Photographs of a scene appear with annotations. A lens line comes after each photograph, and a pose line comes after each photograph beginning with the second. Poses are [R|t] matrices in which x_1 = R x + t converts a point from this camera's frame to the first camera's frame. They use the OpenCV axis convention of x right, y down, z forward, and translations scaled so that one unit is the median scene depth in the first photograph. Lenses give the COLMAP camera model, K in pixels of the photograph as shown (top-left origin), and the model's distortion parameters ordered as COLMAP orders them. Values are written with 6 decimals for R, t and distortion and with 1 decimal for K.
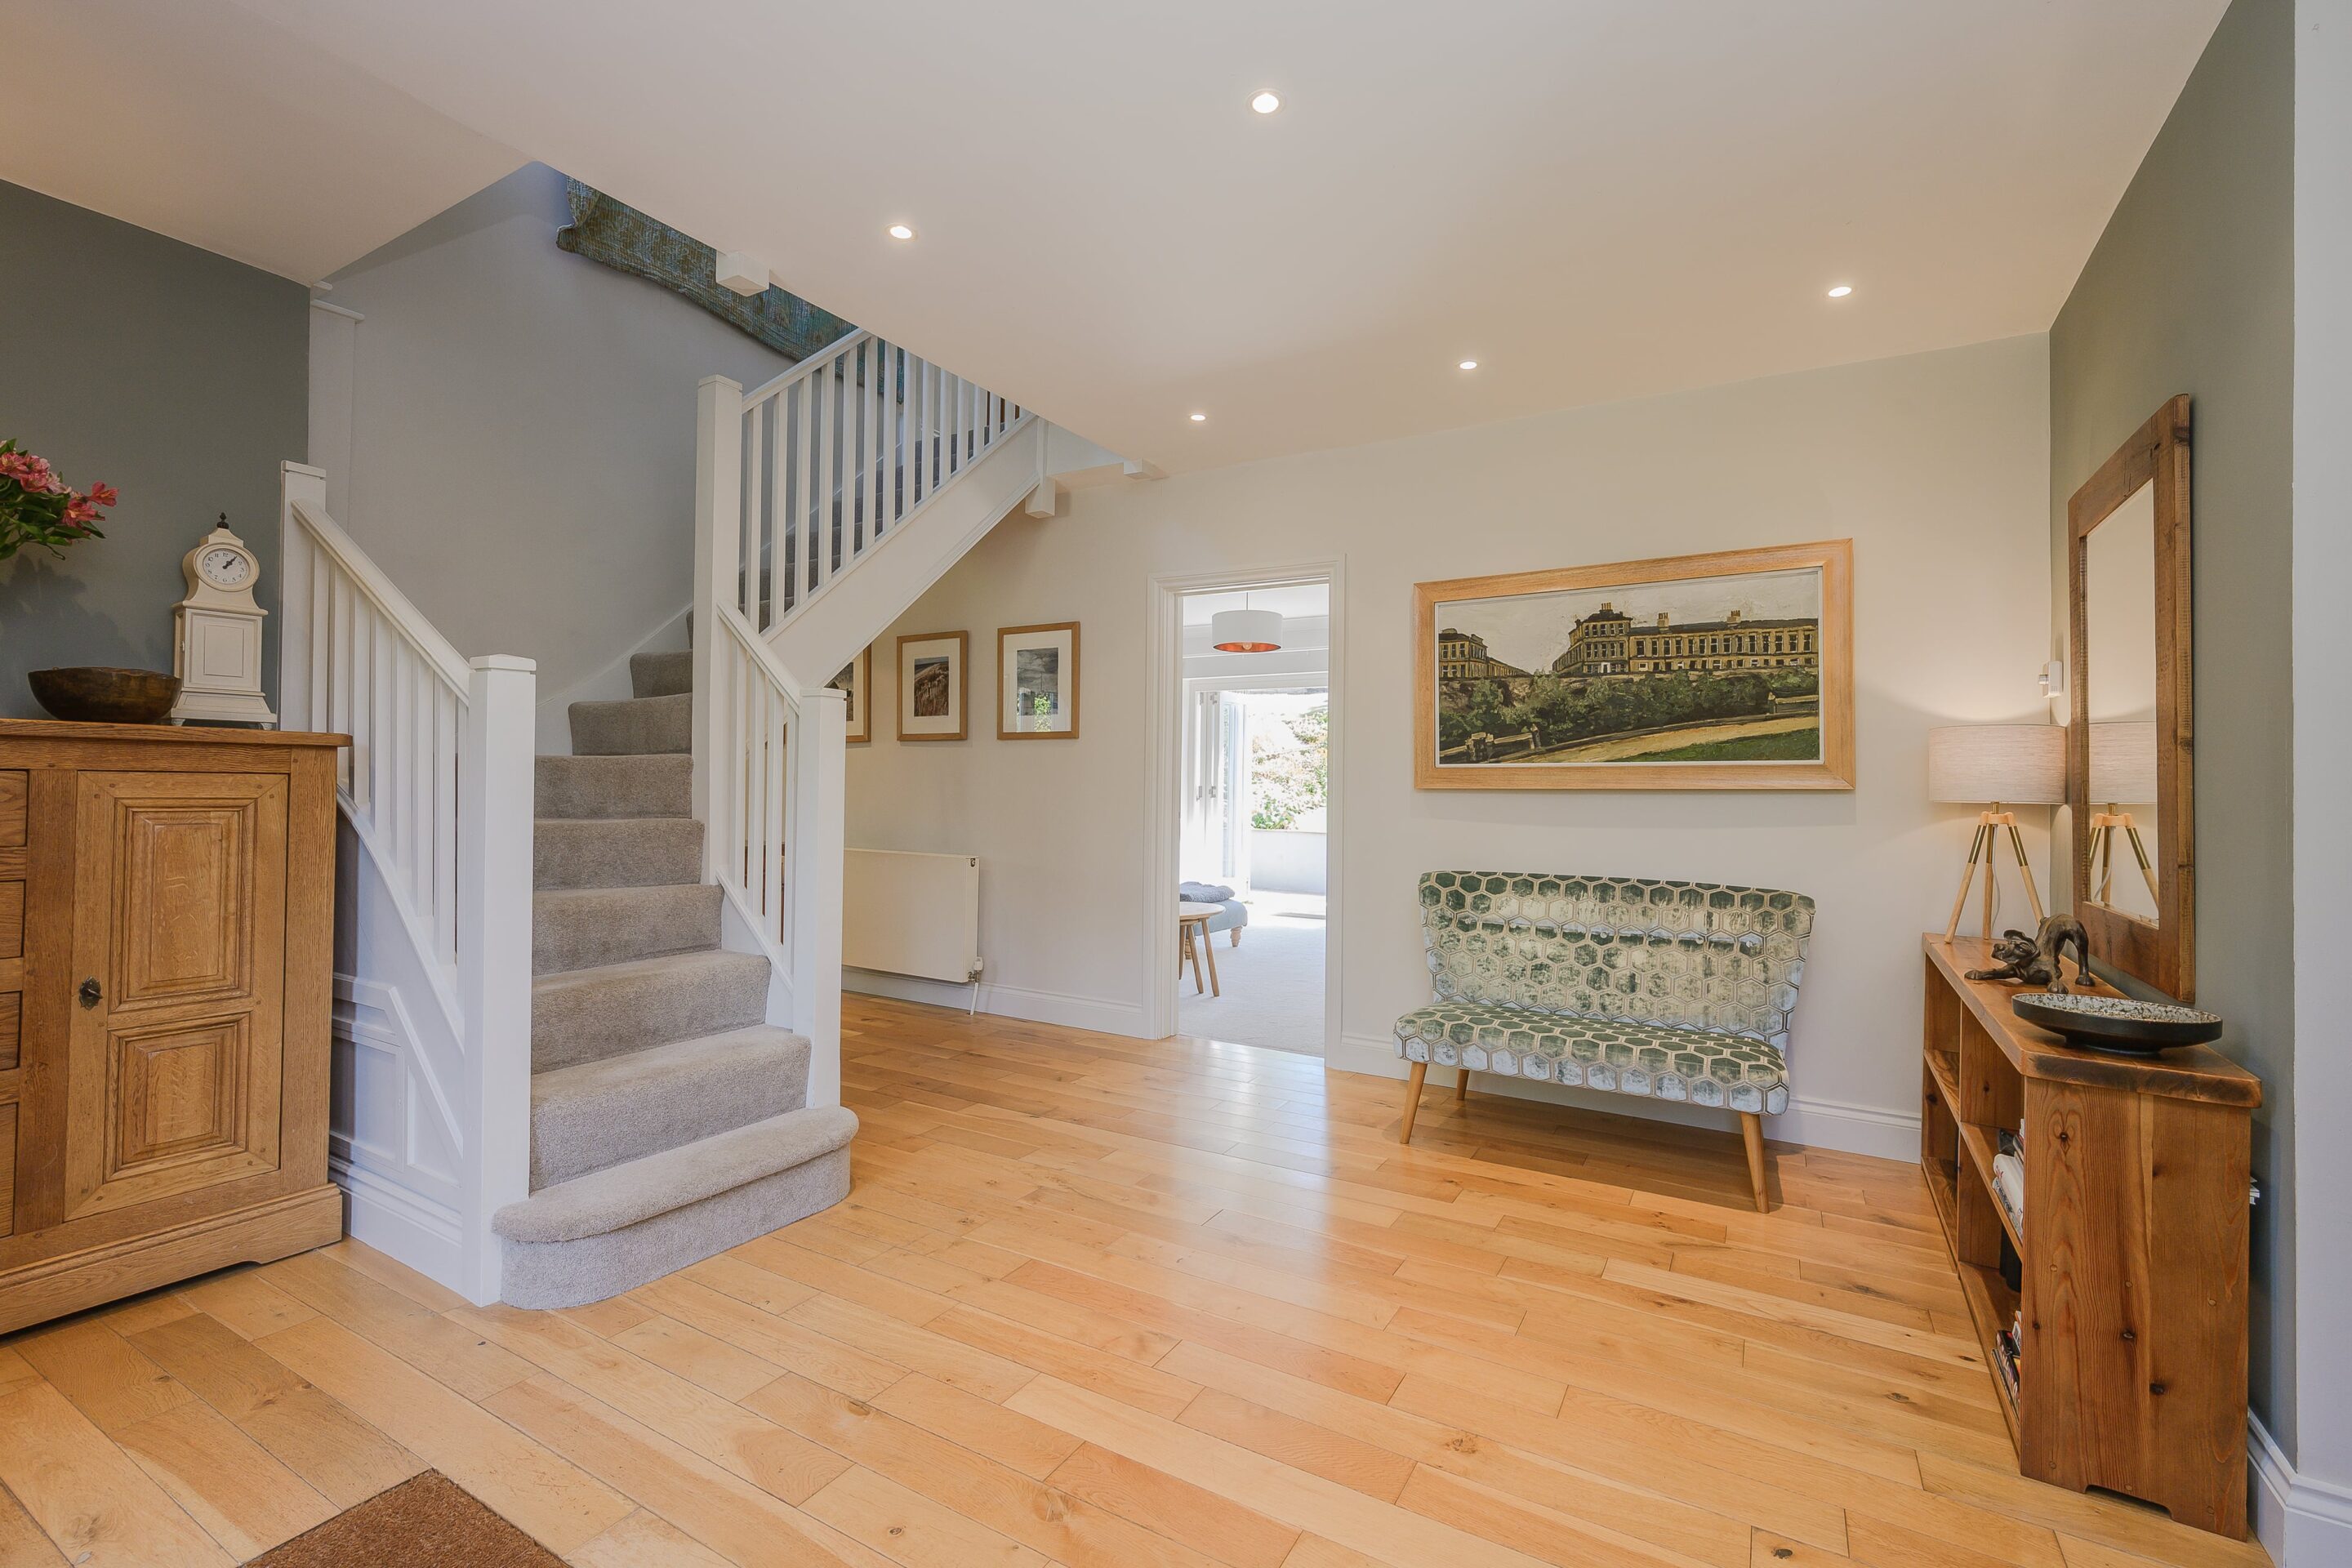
lens RADIAL K [[1018.1, 0, 1179.4], [0, 1018.1, 784.5], [0, 0, 1]] dist [-0.000115, -0.000030]
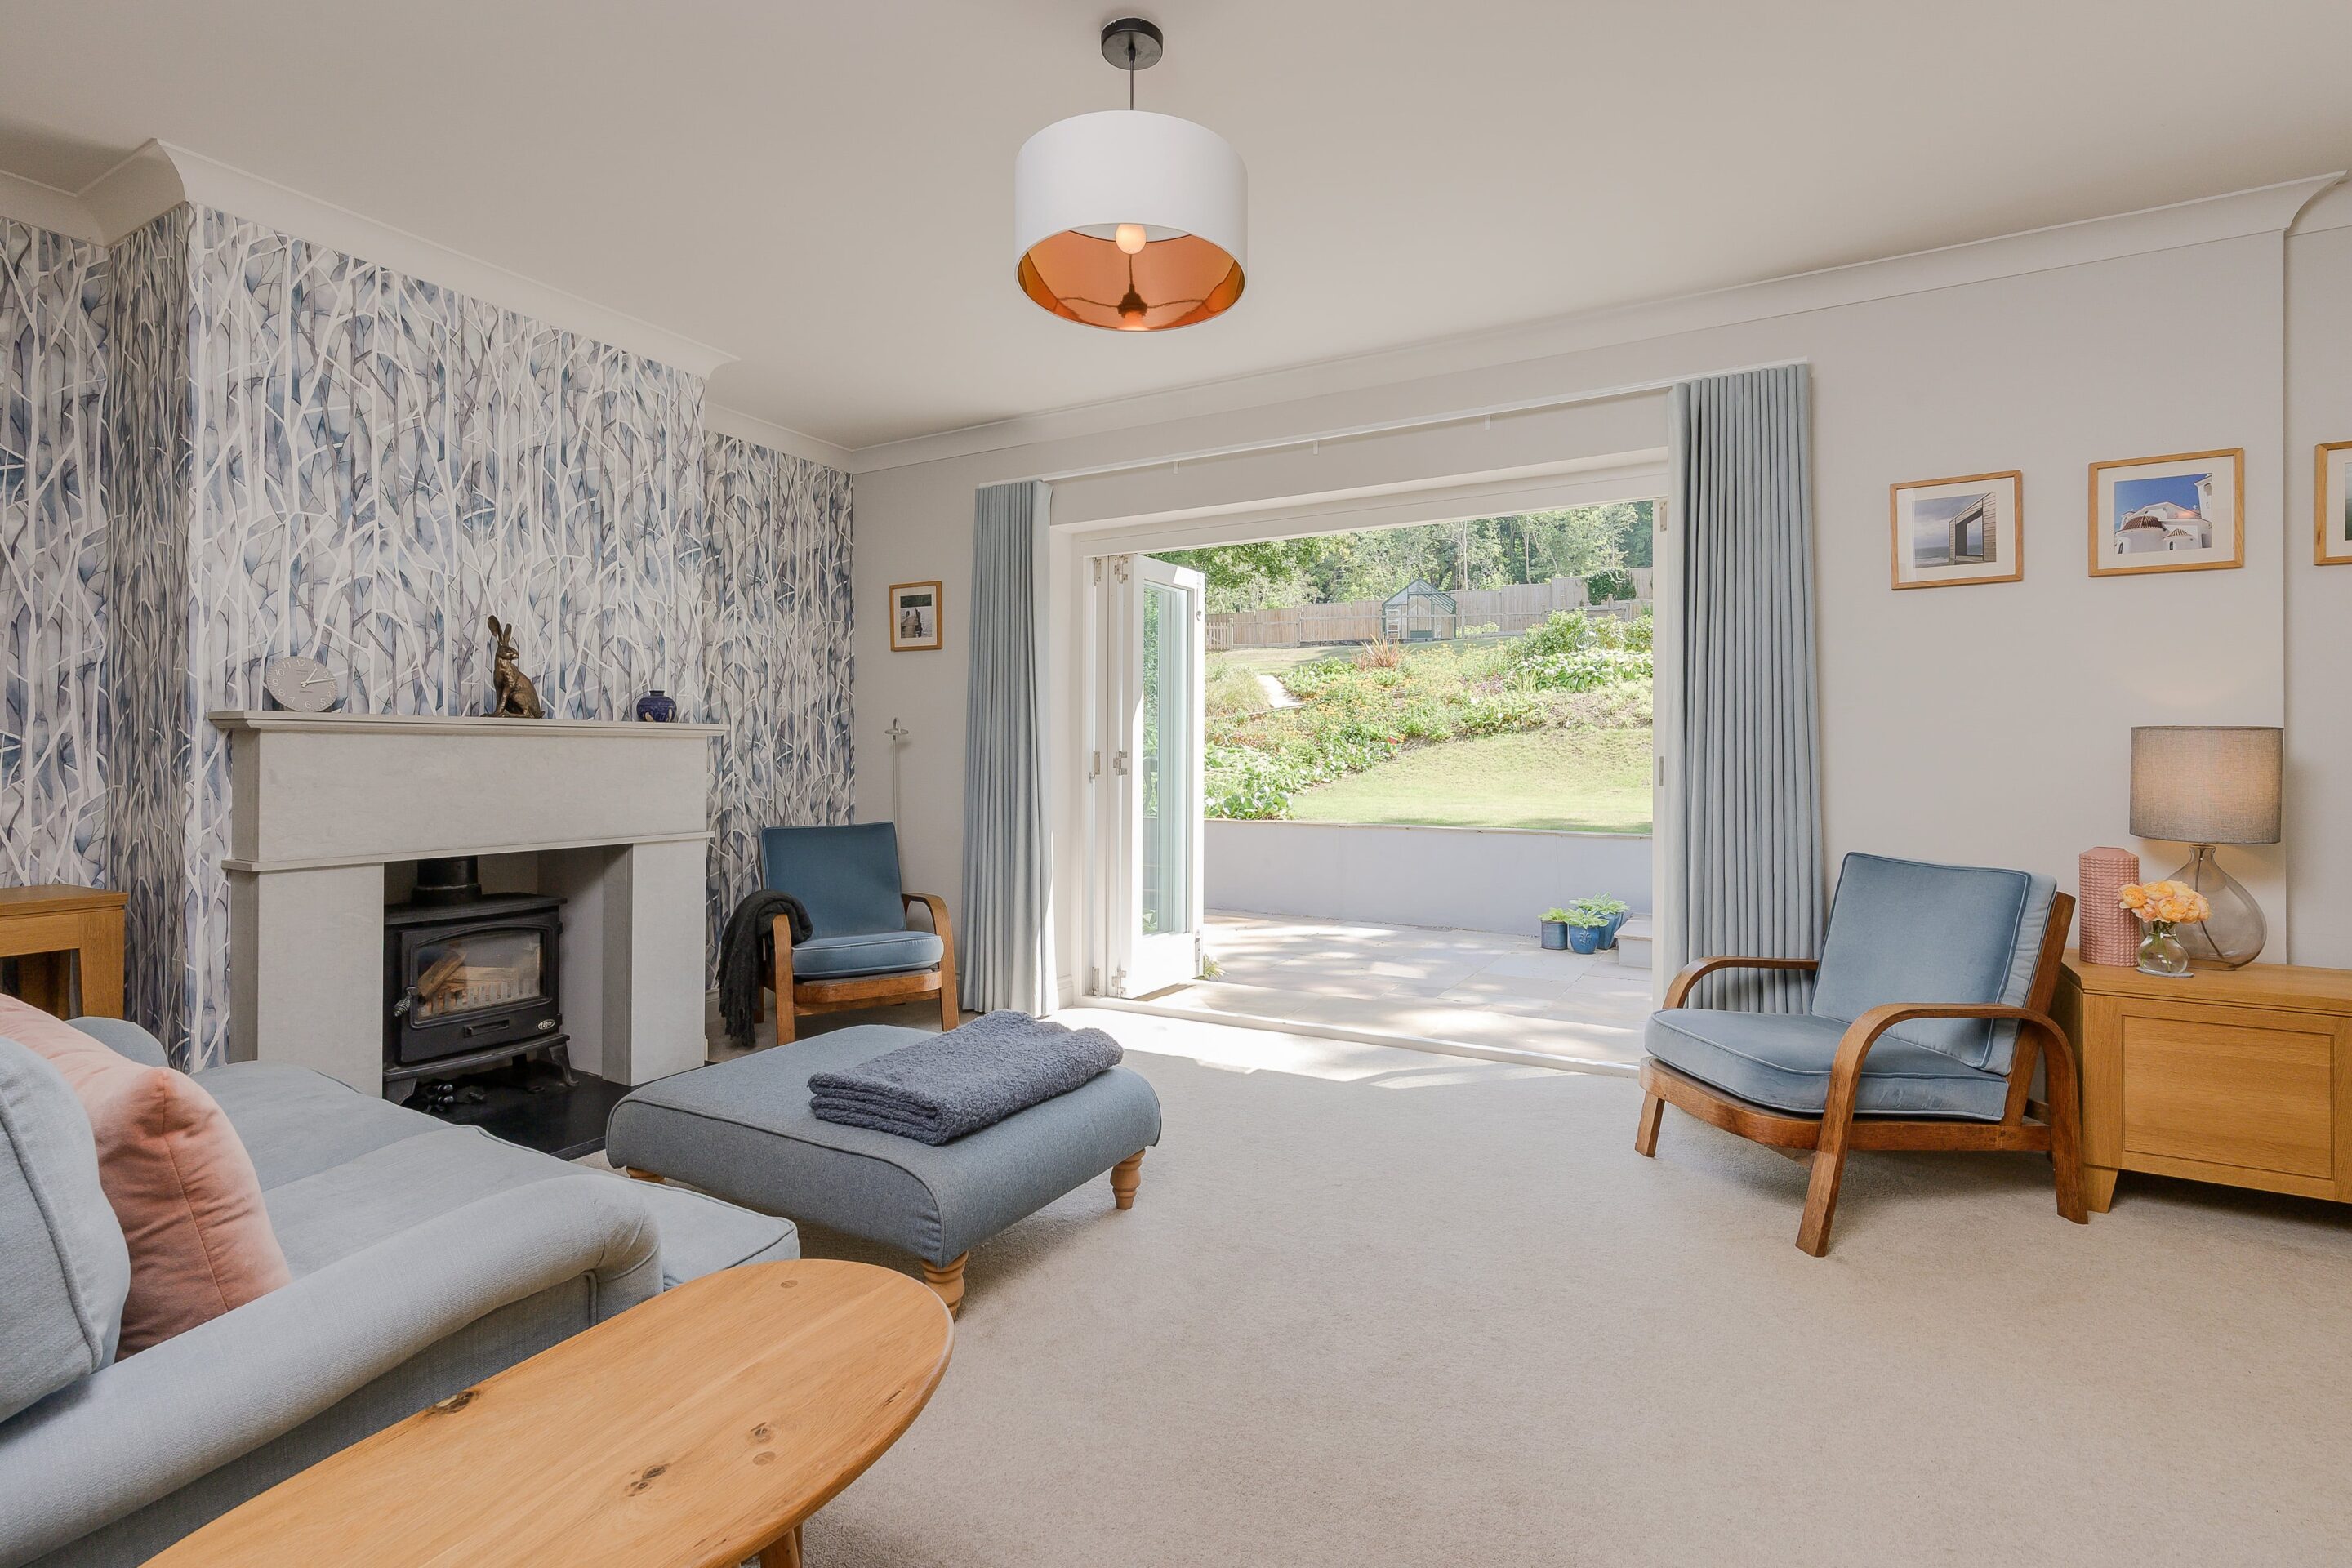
lens RADIAL K [[1083.8, 0, 1178.2], [0, 1083.8, 770.3], [0, 0, 1]] dist [-0.005120, -0.000869]
pose [[0.999879, -0.007343, 0.013725, 0.023966], [0.007162, 0.999888, 0.013146, 0.001567], [-0.013820, -0.013046, 0.999819, 0.219712]]
